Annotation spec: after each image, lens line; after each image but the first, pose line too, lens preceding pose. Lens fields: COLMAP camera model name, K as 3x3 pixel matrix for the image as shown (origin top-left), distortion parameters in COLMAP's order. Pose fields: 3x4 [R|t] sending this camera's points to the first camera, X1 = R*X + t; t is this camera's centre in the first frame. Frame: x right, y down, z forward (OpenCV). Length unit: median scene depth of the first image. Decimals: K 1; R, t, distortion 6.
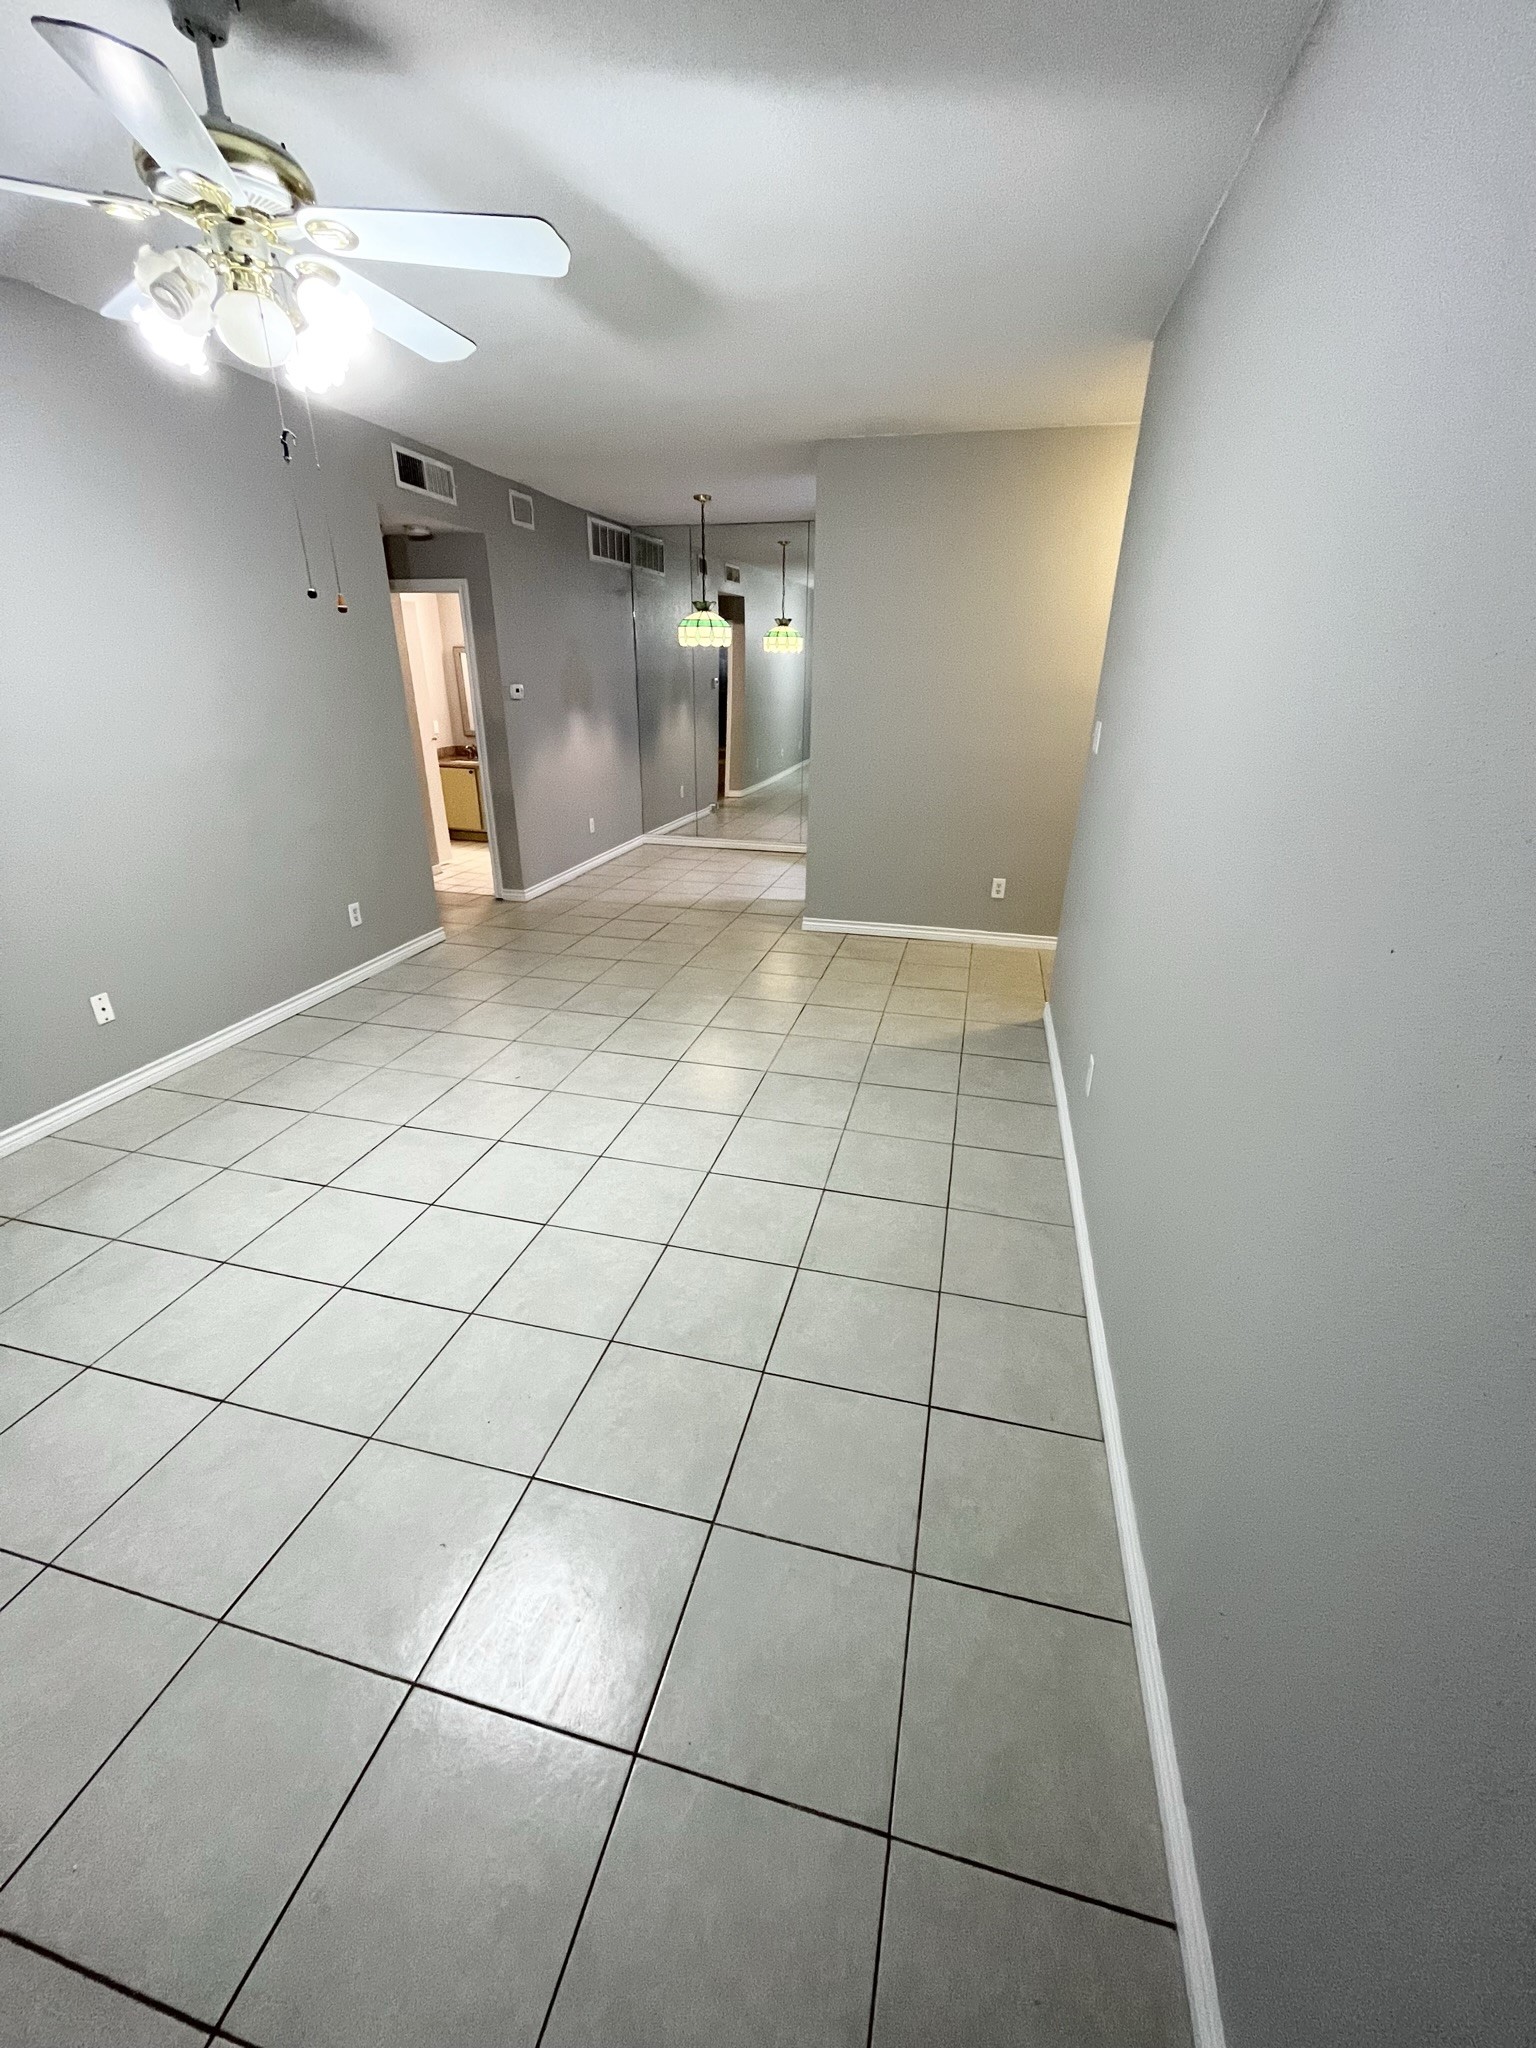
lens RADIAL K [[825.1, 0, 770.8], [0, 825.1, 1029.2], [0, 0, 1]] dist [-0.003091, -0.000127]
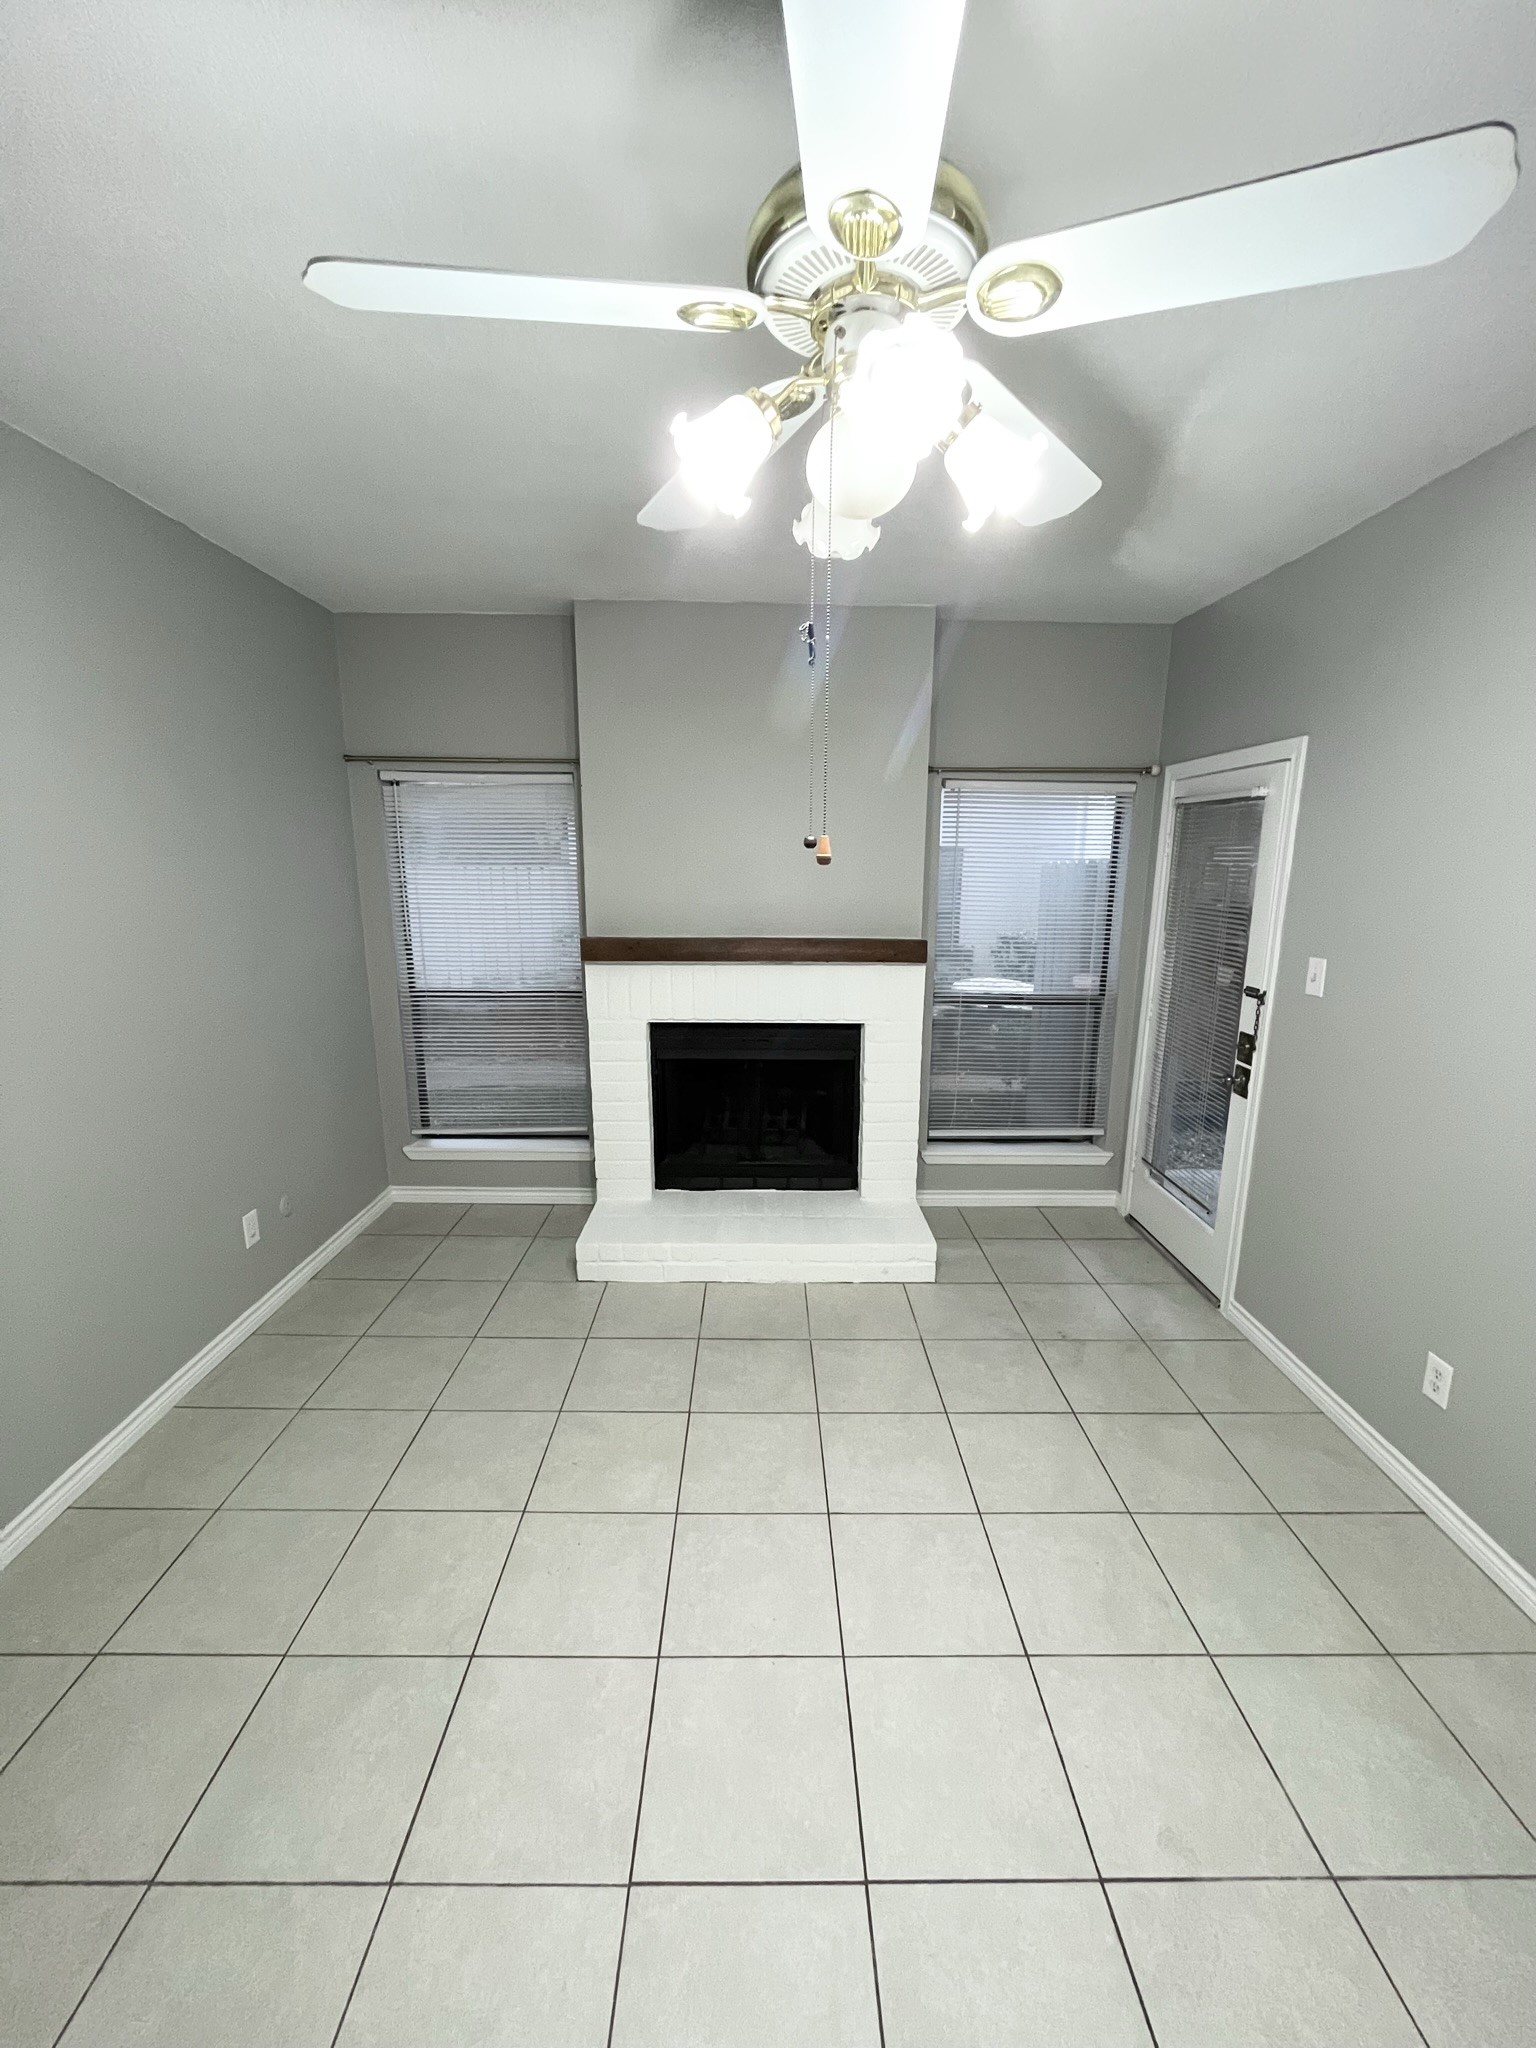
lens RADIAL K [[825.1, 0, 770.8], [0, 825.1, 1029.2], [0, 0, 1]] dist [-0.003091, -0.000127]
pose [[-0.966461, 0.035333, -0.254371, -0.123928], [-0.118715, 0.816842, 0.564513, -0.275379], [0.227727, 0.575778, -0.785252, 0.569175]]
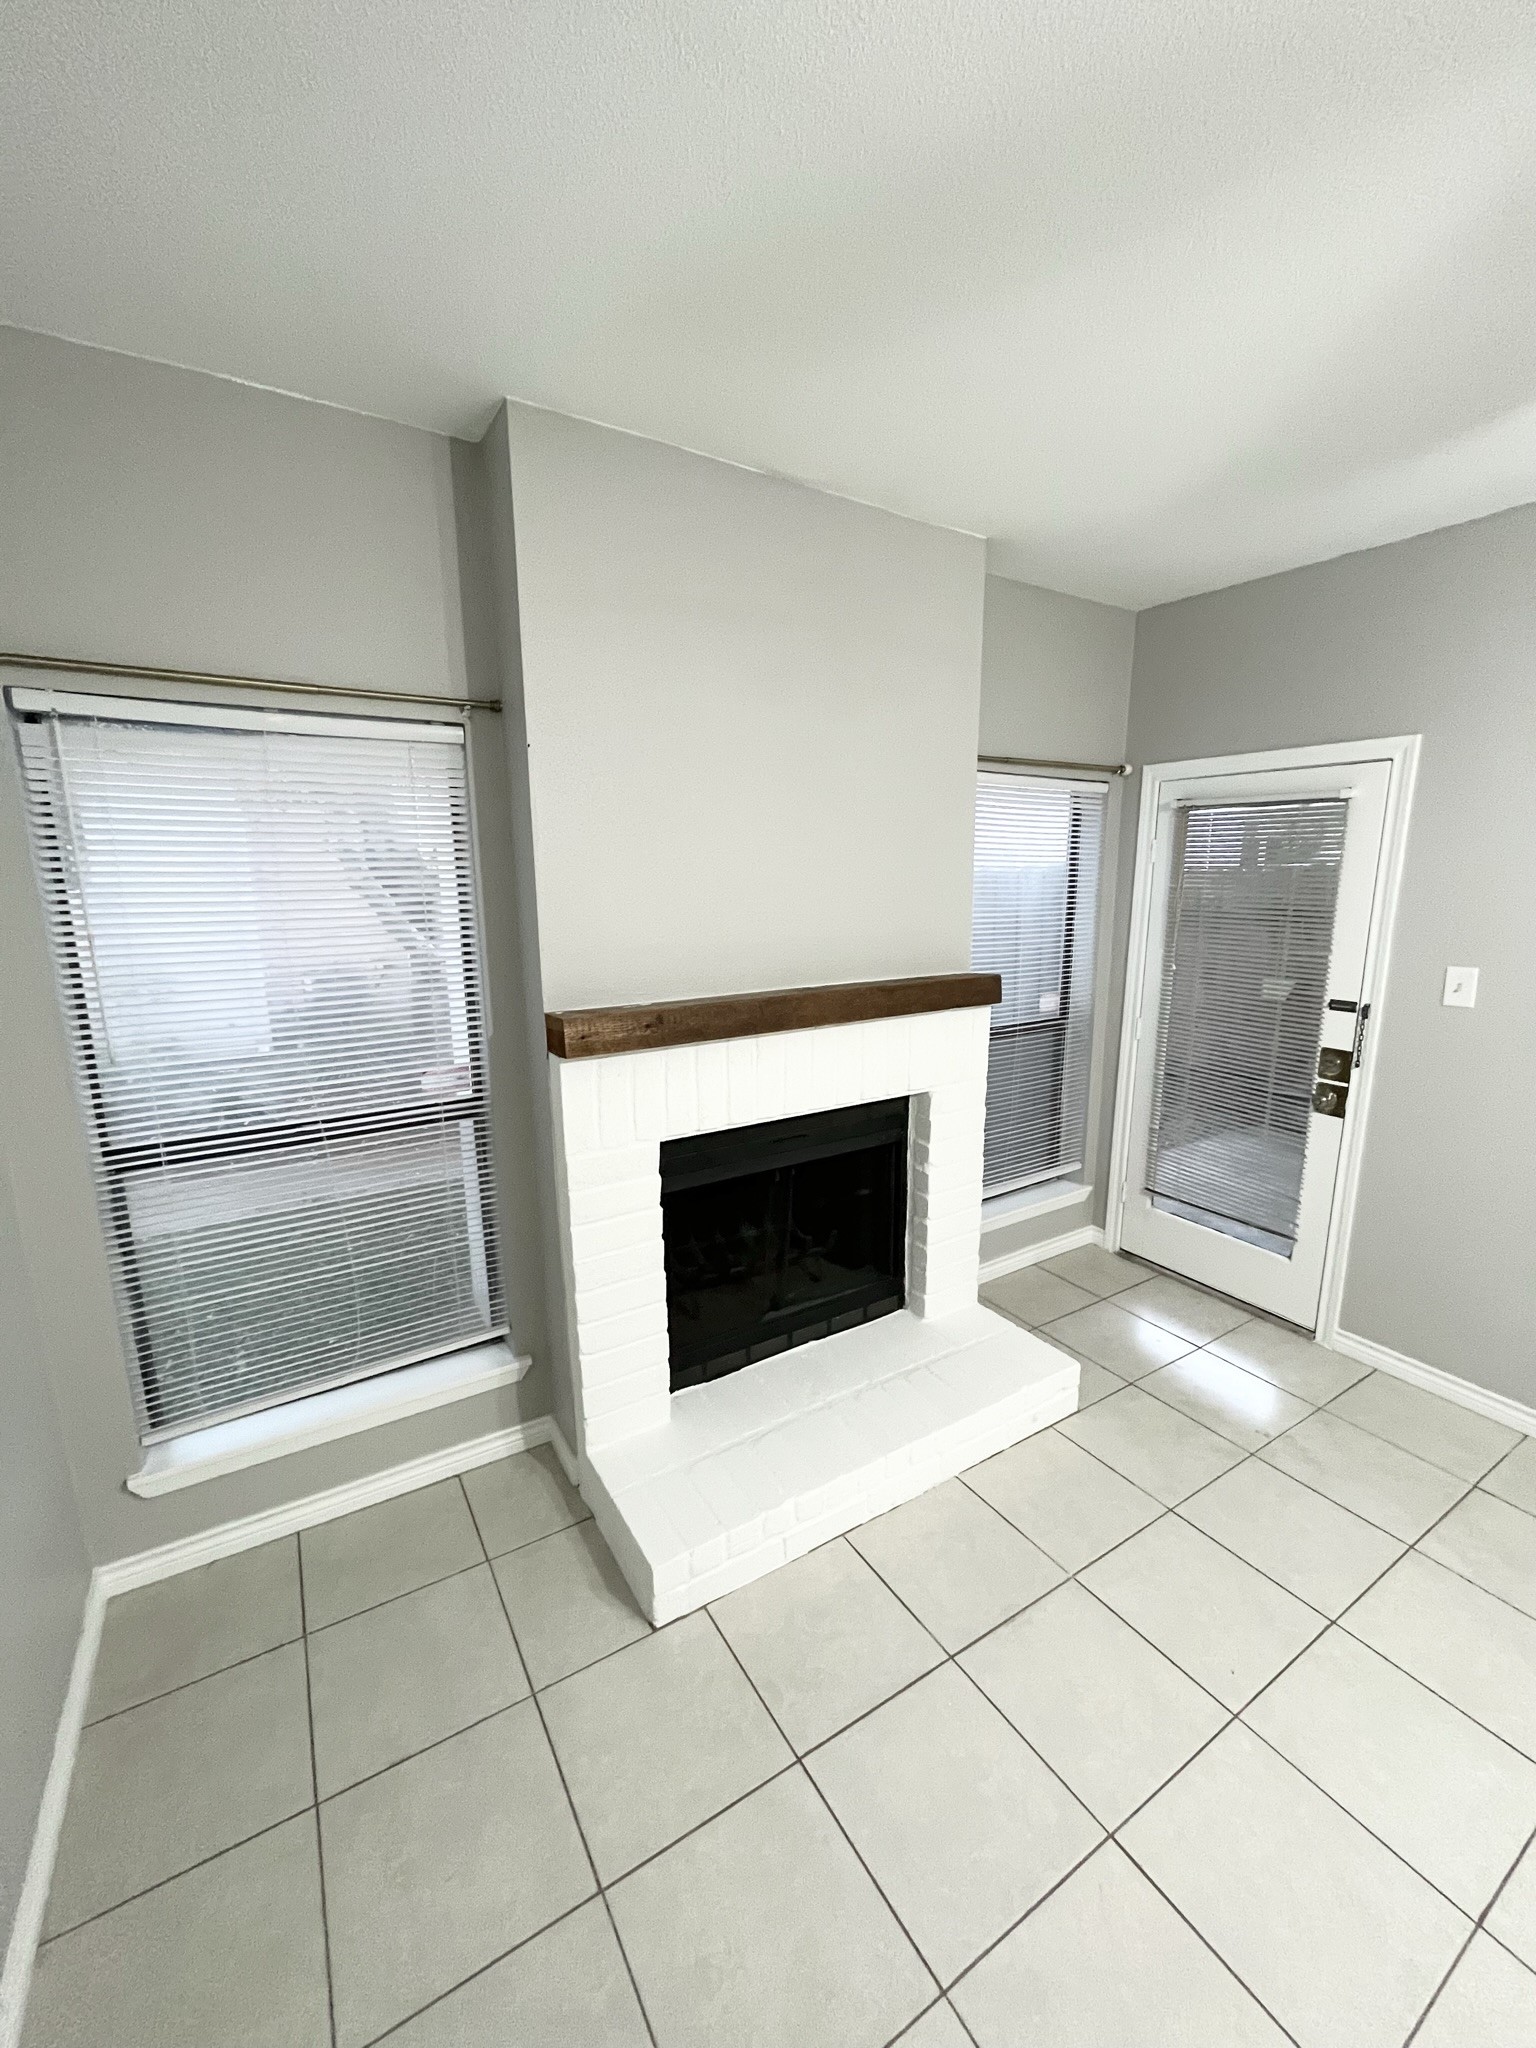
lens RADIAL K [[825.1, 0, 770.8], [0, 825.1, 1029.2], [0, 0, 1]] dist [-0.003091, -0.000127]
pose [[-0.694471, 0.131884, -0.707331, 0.057010], [-0.290798, 0.847748, 0.443576, -0.125195], [0.658139, 0.513741, -0.550385, 0.227689]]
